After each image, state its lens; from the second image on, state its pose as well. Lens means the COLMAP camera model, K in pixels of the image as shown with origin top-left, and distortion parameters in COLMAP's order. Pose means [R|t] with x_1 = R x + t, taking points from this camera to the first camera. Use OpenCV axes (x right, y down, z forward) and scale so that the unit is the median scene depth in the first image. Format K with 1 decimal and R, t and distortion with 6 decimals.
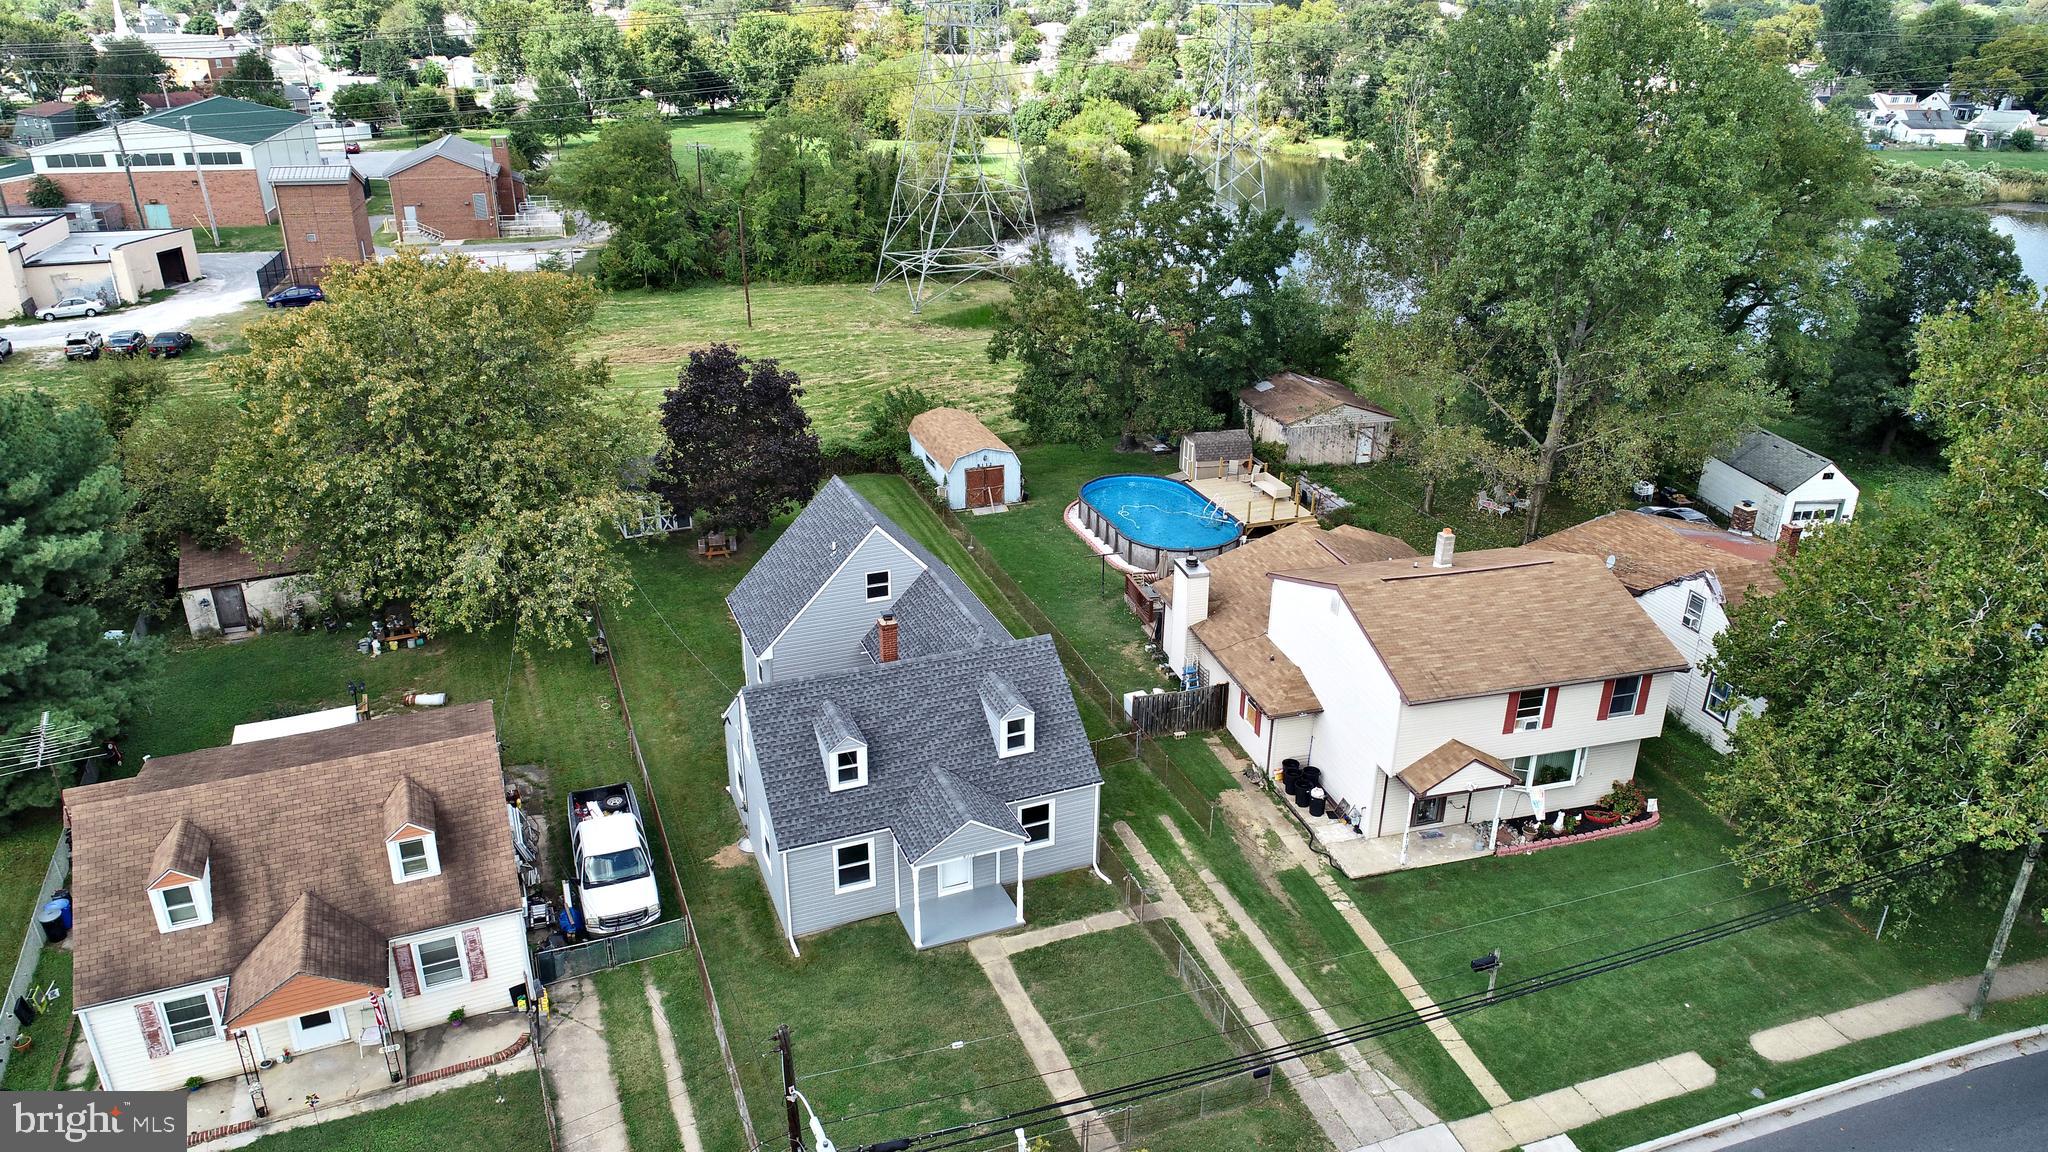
lens RADIAL K [[1365.5, 0, 1027.6], [0, 1365.5, 580.0], [0, 0, 1]] dist [-0.001235, -0.002337]
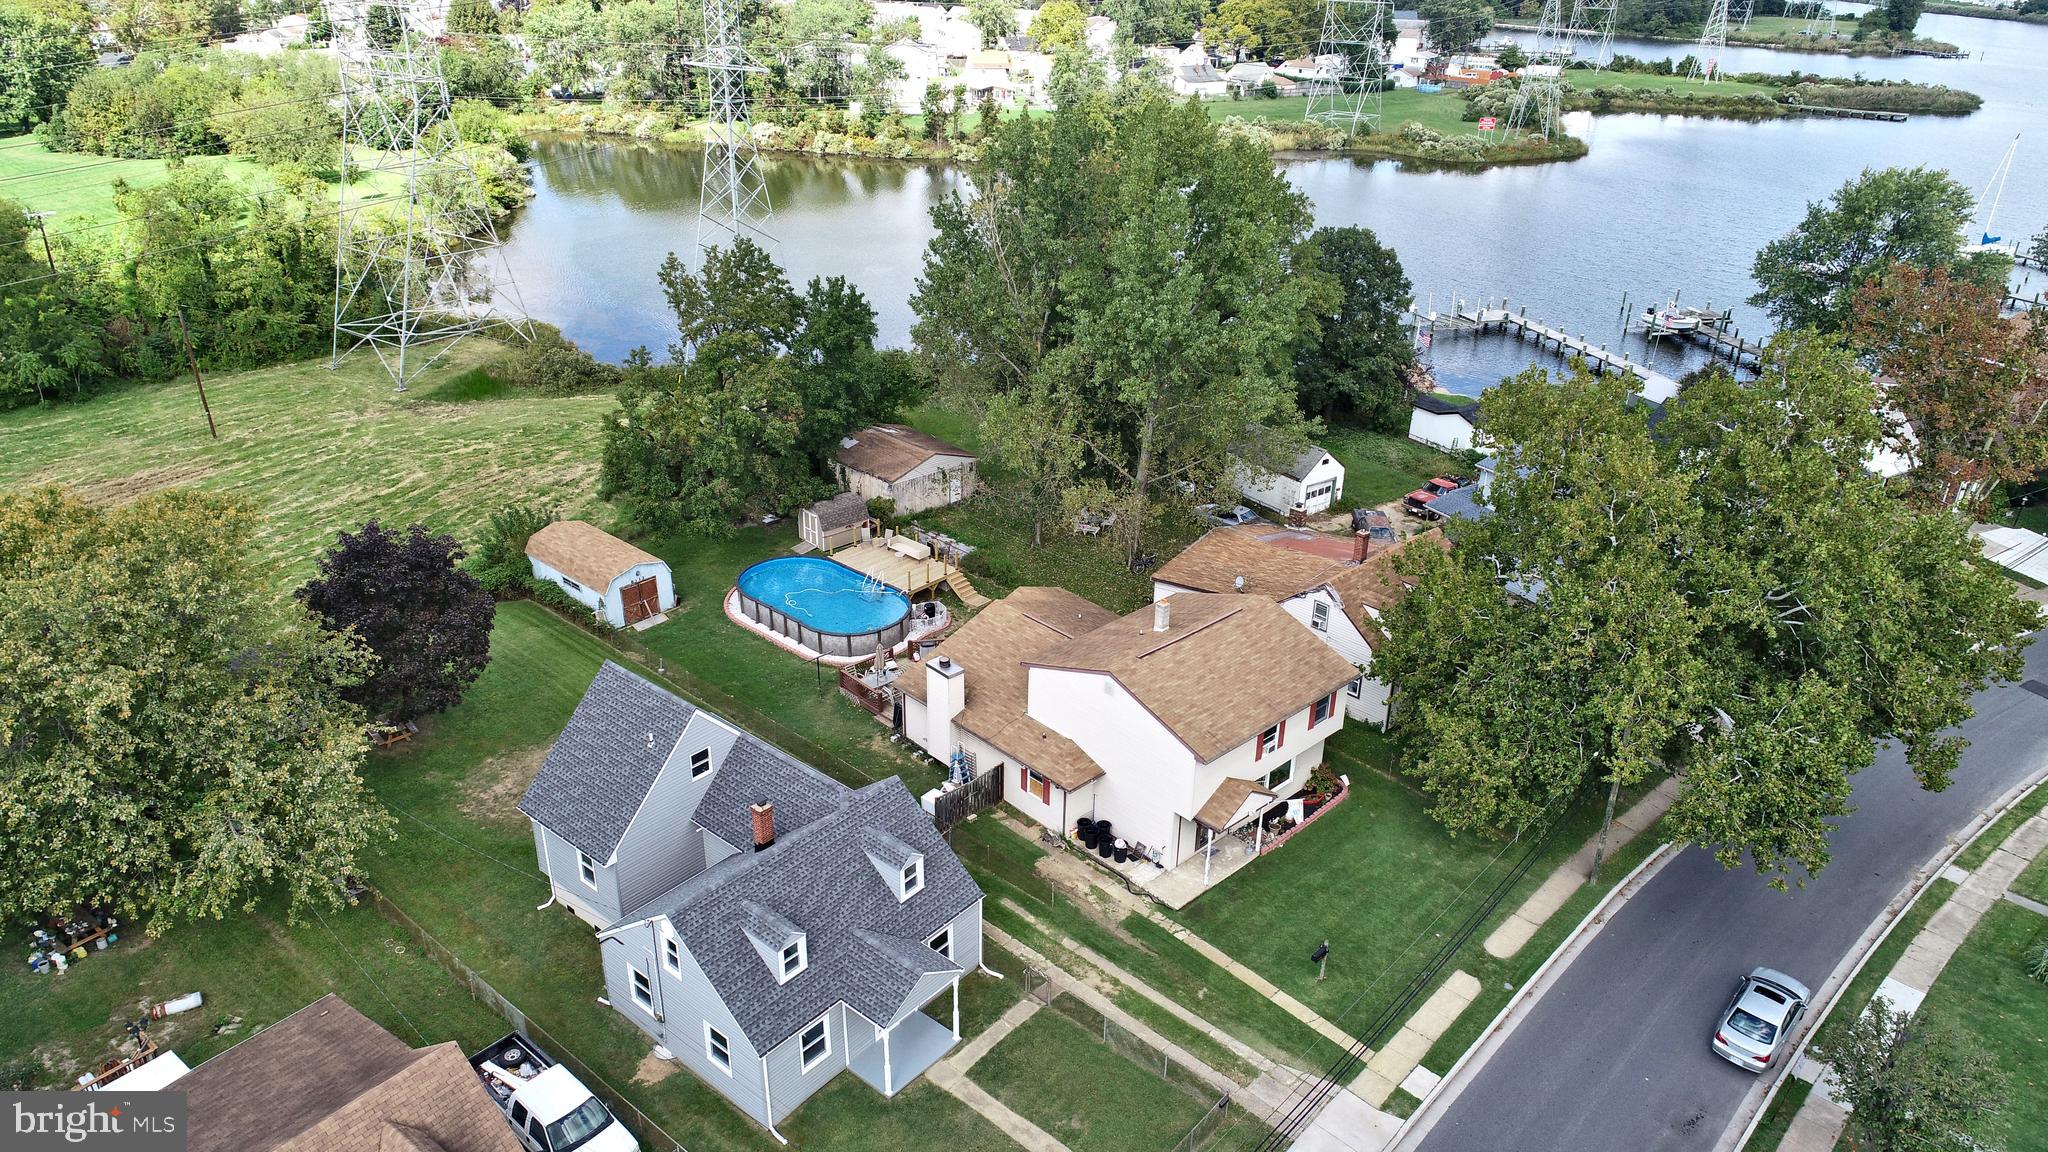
lens RADIAL K [[1365.5, 0, 1027.6], [0, 1365.5, 580.0], [0, 0, 1]] dist [-0.001235, -0.002337]
pose [[0.886165, -0.198276, 0.418806, -0.292335], [0.180562, 0.980142, 0.081975, -0.170119], [-0.426743, 0.002977, 0.904368, -0.038698]]
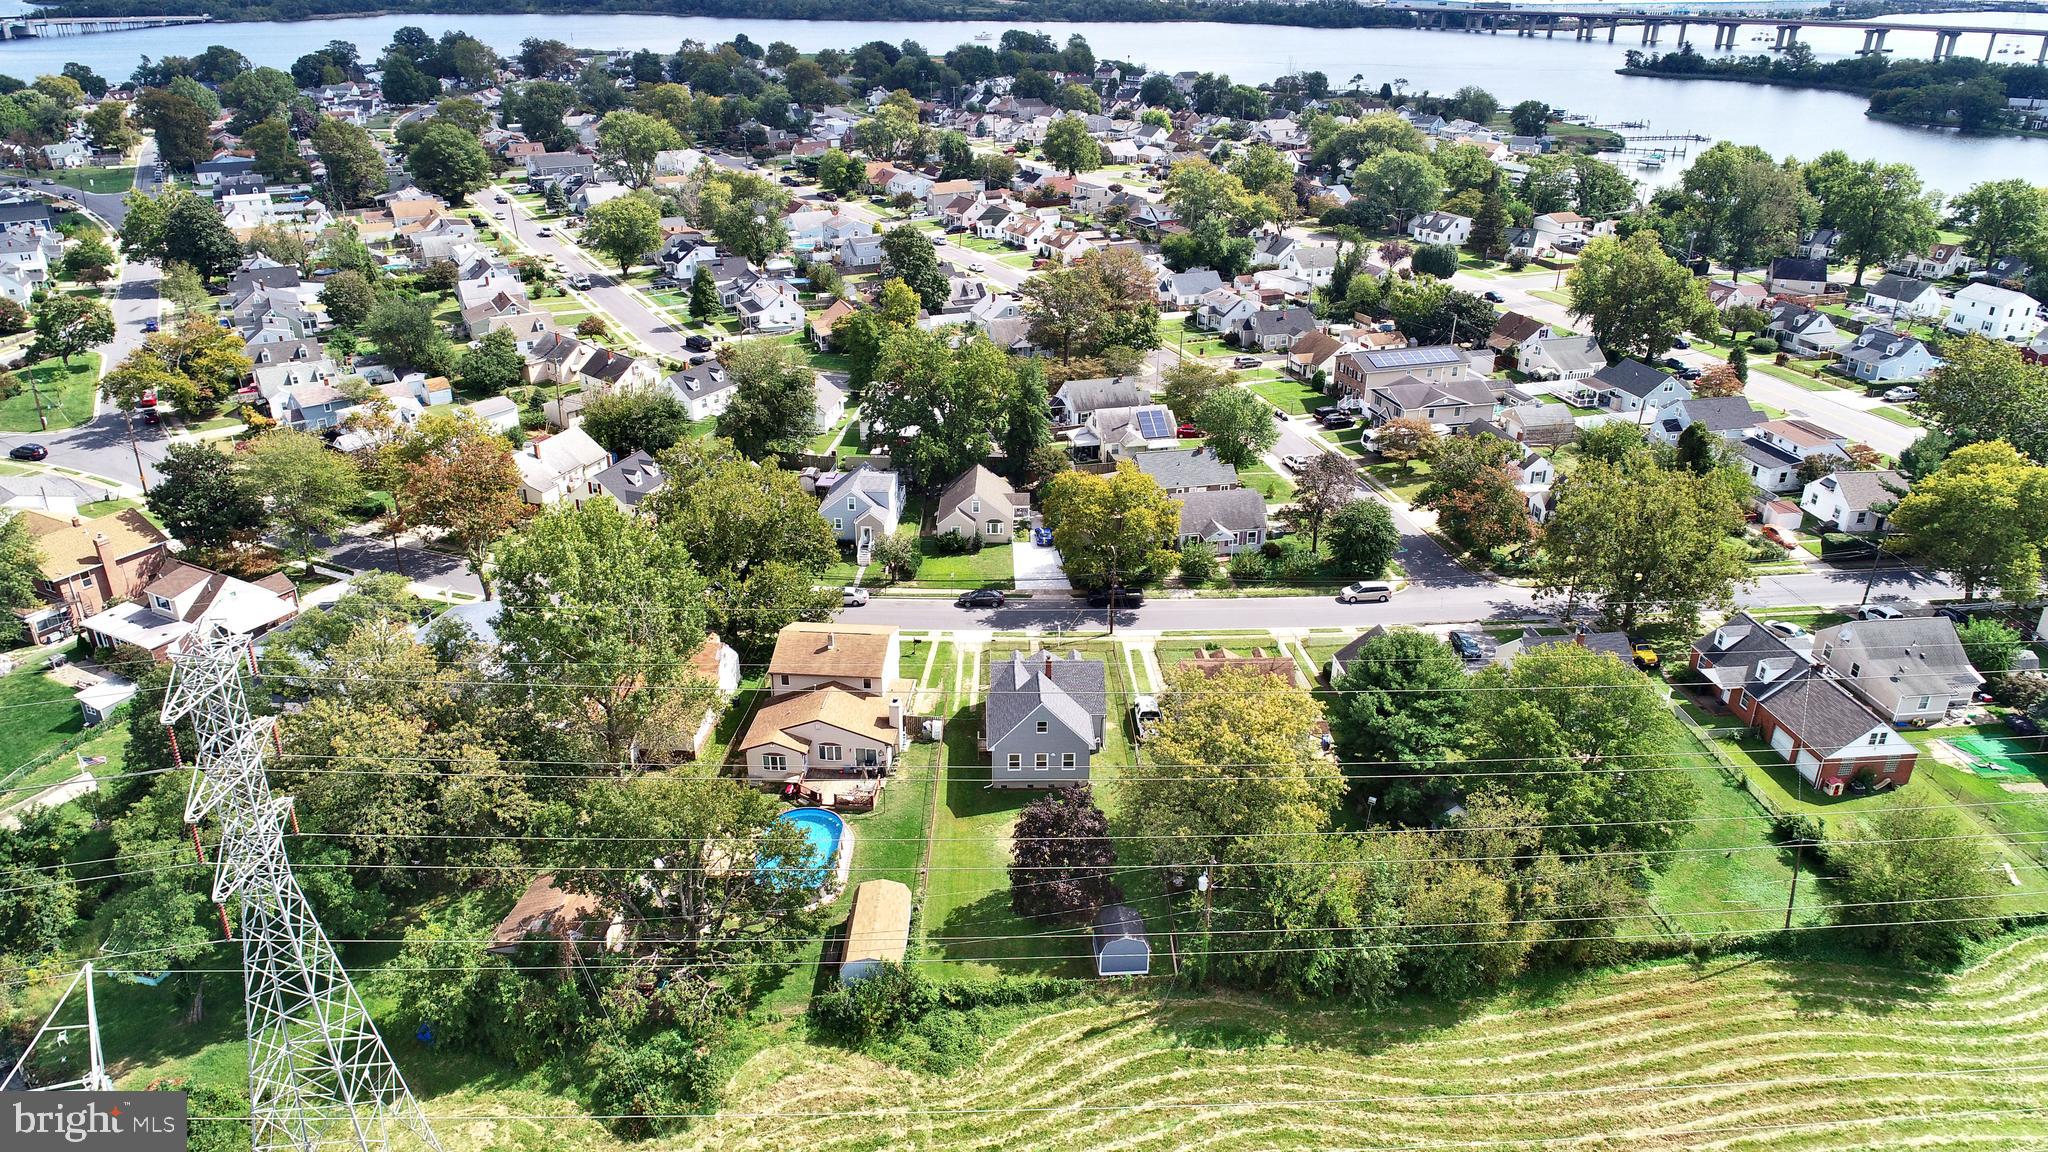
lens RADIAL K [[1365.5, 0, 1027.6], [0, 1365.5, 580.0], [0, 0, 1]] dist [-0.001235, -0.002337]
pose [[-0.937828, -0.162374, 0.306779, -0.790479], [0.121821, 0.673636, 0.728954, -1.878625], [-0.325020, 0.721006, -0.611974, 2.315430]]
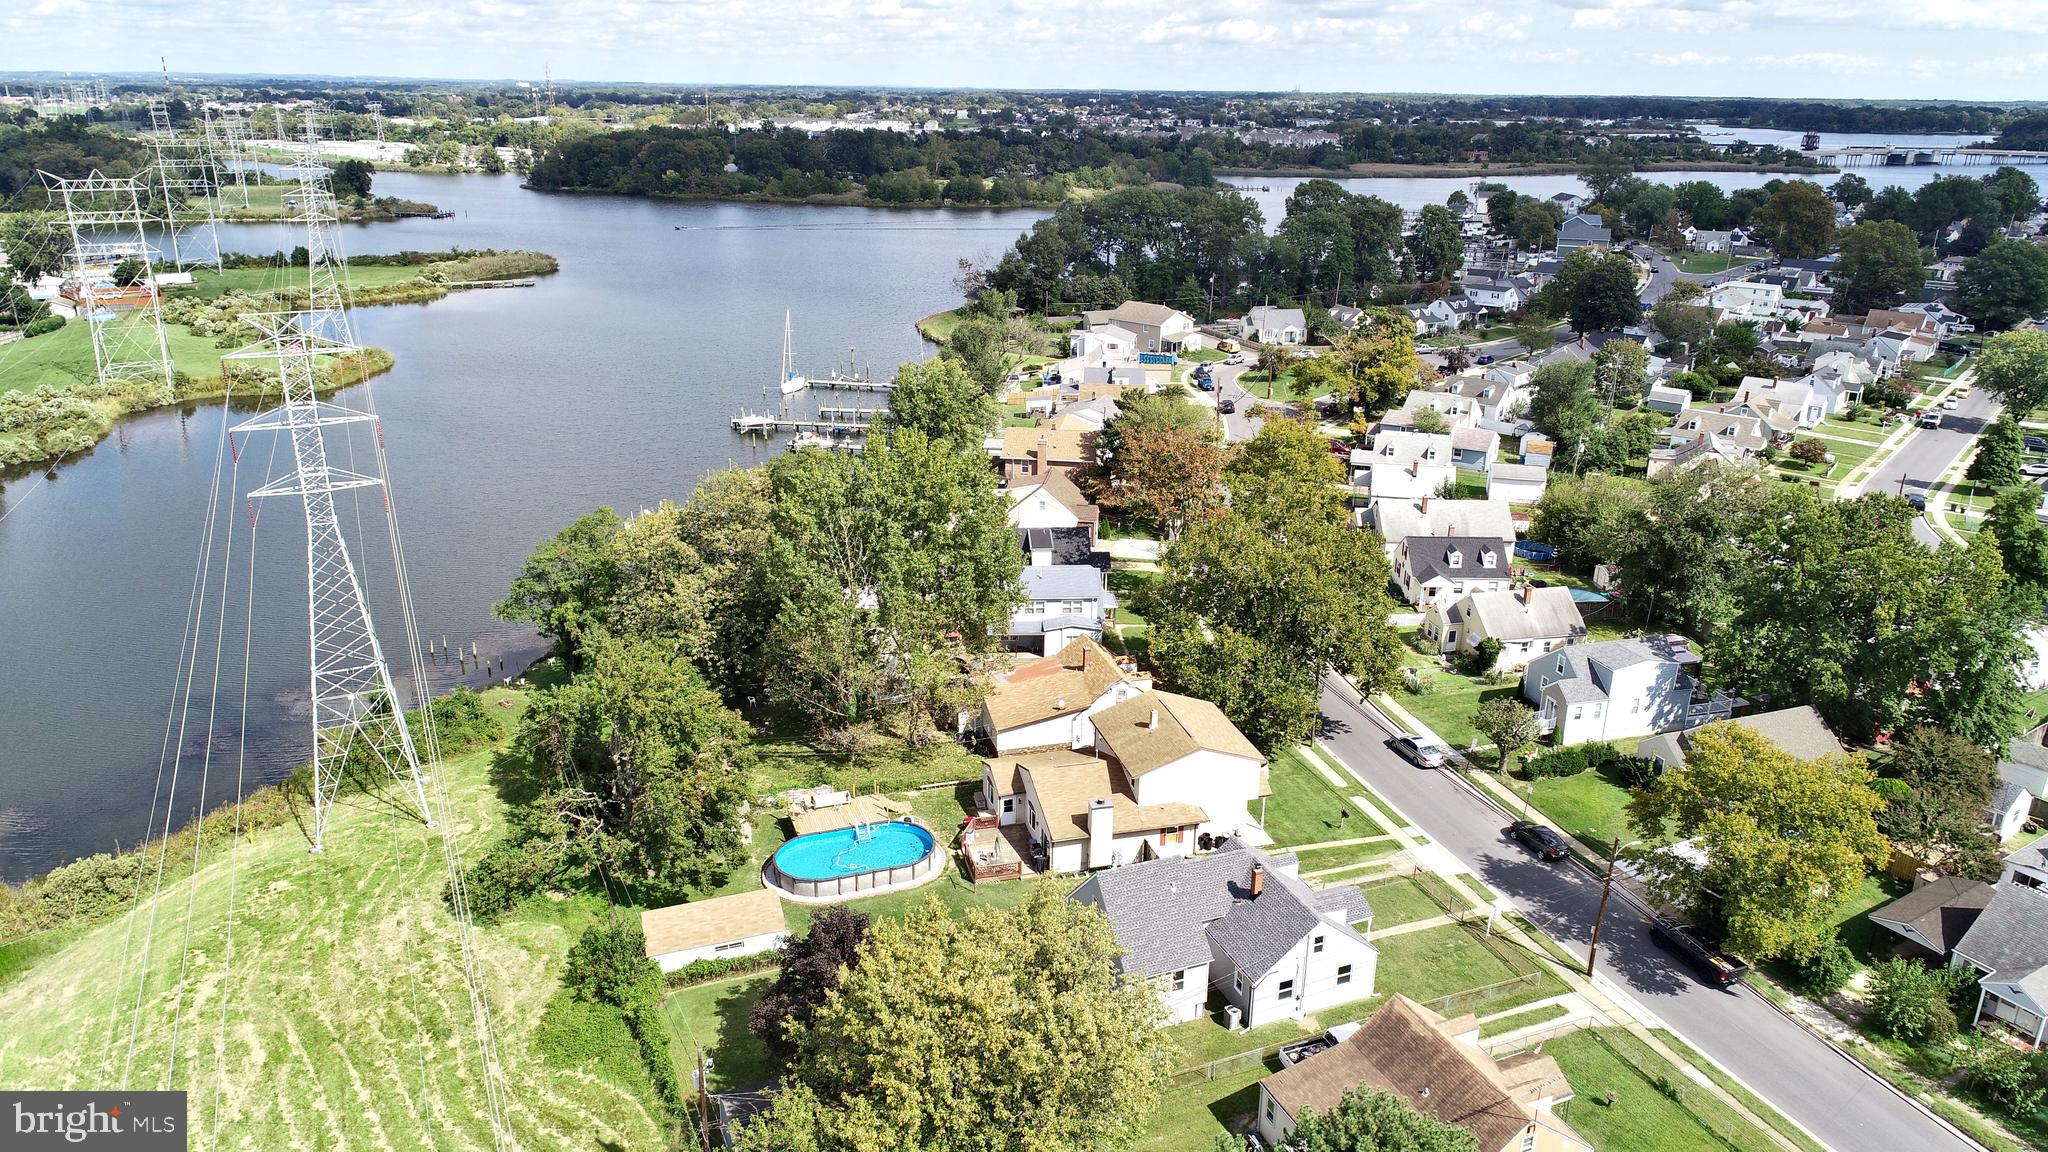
lens RADIAL K [[1365.5, 0, 1027.6], [0, 1365.5, 580.0], [0, 0, 1]] dist [-0.001235, -0.002337]
pose [[0.011795, -0.351655, 0.936055, -1.532471], [0.393738, 0.862125, 0.318920, -0.921293], [-0.919147, 0.364799, 0.148629, 0.773609]]
